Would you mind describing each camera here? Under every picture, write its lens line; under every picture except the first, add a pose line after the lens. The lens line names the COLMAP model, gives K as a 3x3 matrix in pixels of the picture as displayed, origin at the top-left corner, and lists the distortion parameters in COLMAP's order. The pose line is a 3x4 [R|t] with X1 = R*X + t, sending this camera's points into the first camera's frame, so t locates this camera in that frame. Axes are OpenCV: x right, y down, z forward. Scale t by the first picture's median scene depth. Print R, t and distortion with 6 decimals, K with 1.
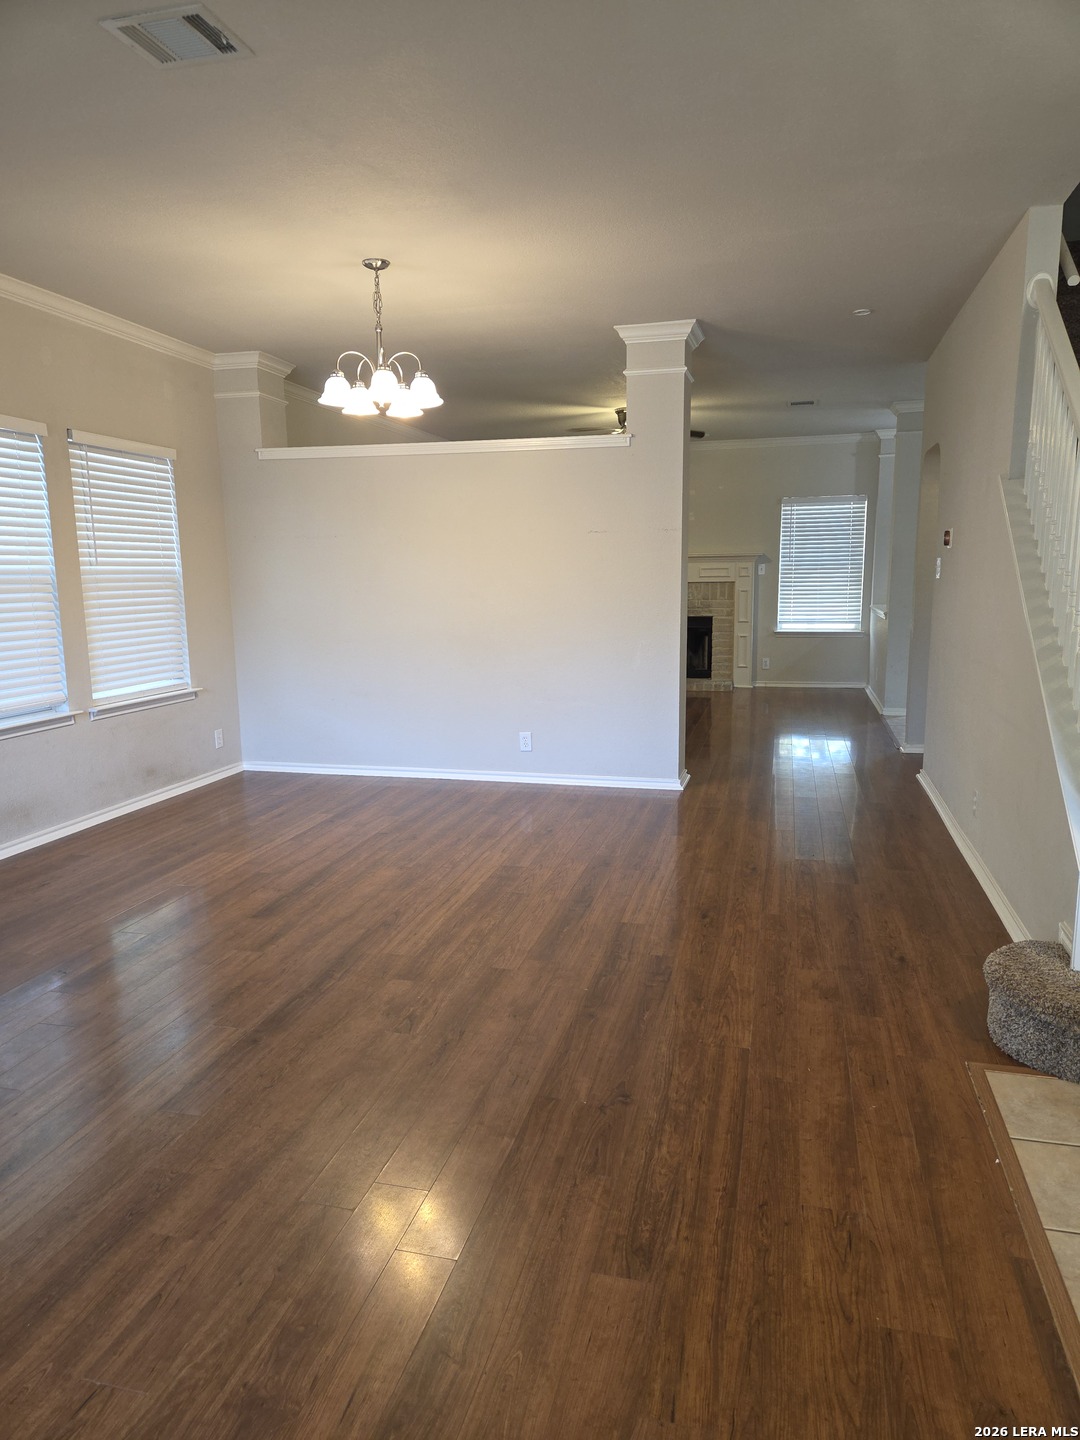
lens RADIAL K [[969.2, 0, 540.6], [0, 969.2, 736.6], [0, 0, 1]] dist [0.065356, -0.046840]
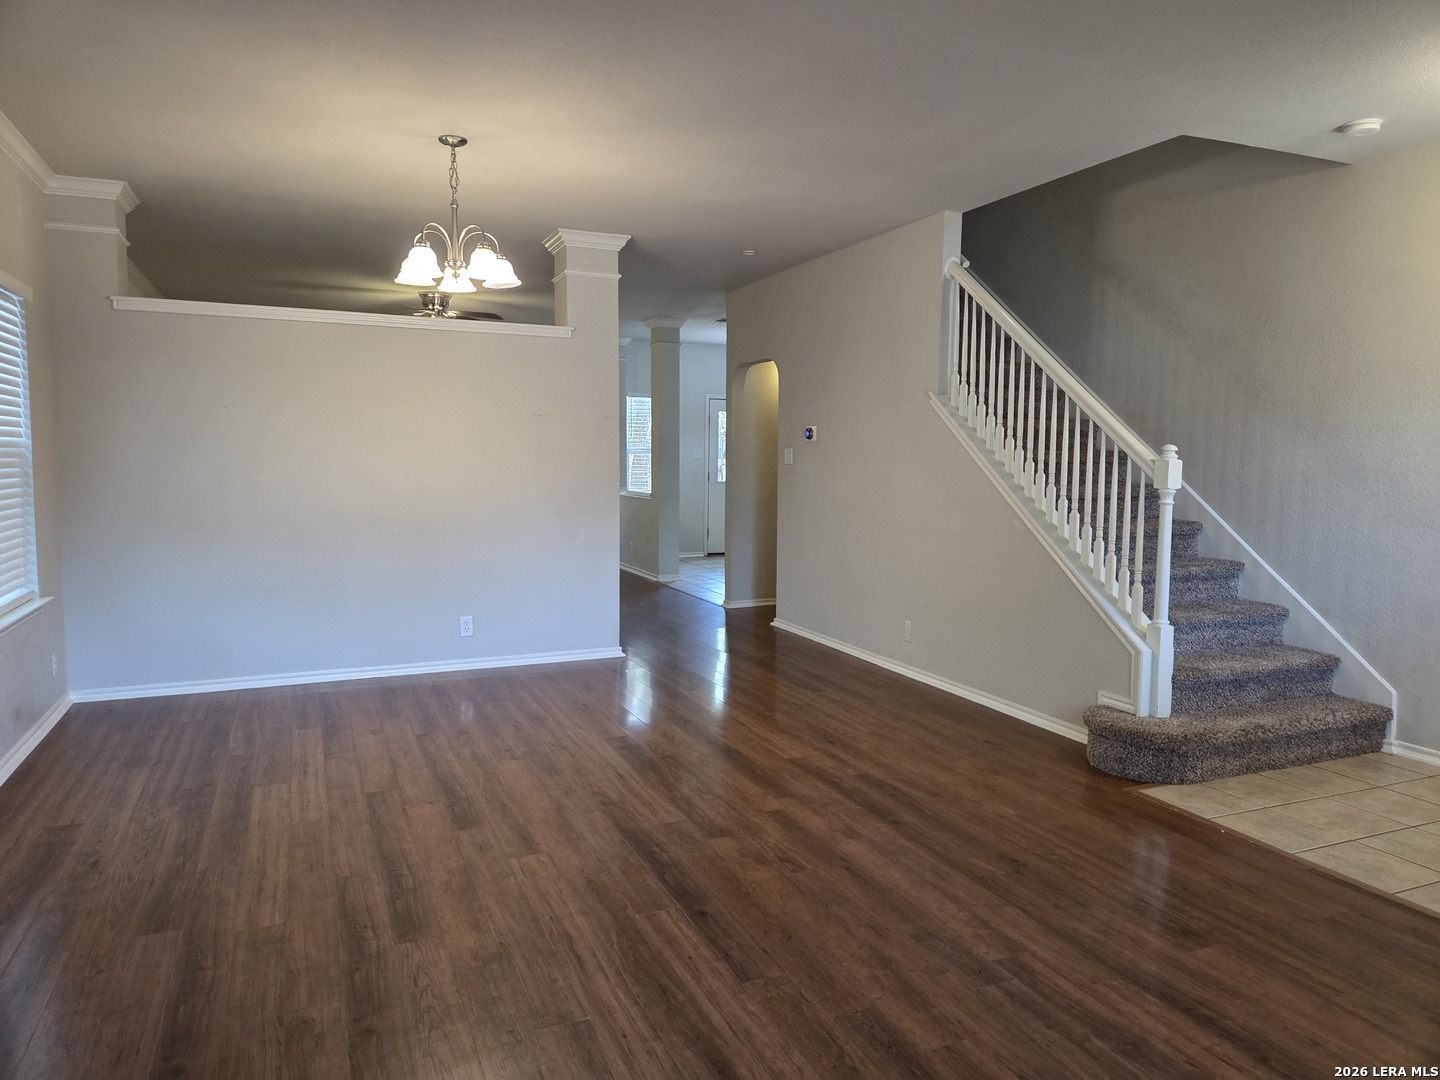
lens RADIAL K [[969.2, 0, 726.3], [0, 969.2, 529.6], [0, 0, 1]] dist [0.065356, -0.046840]
pose [[0.788351, -0.031801, 0.614403, -0.475286], [0.089776, 0.993920, -0.063748, -0.006710], [-0.608640, 0.105414, 0.786413, 0.086821]]
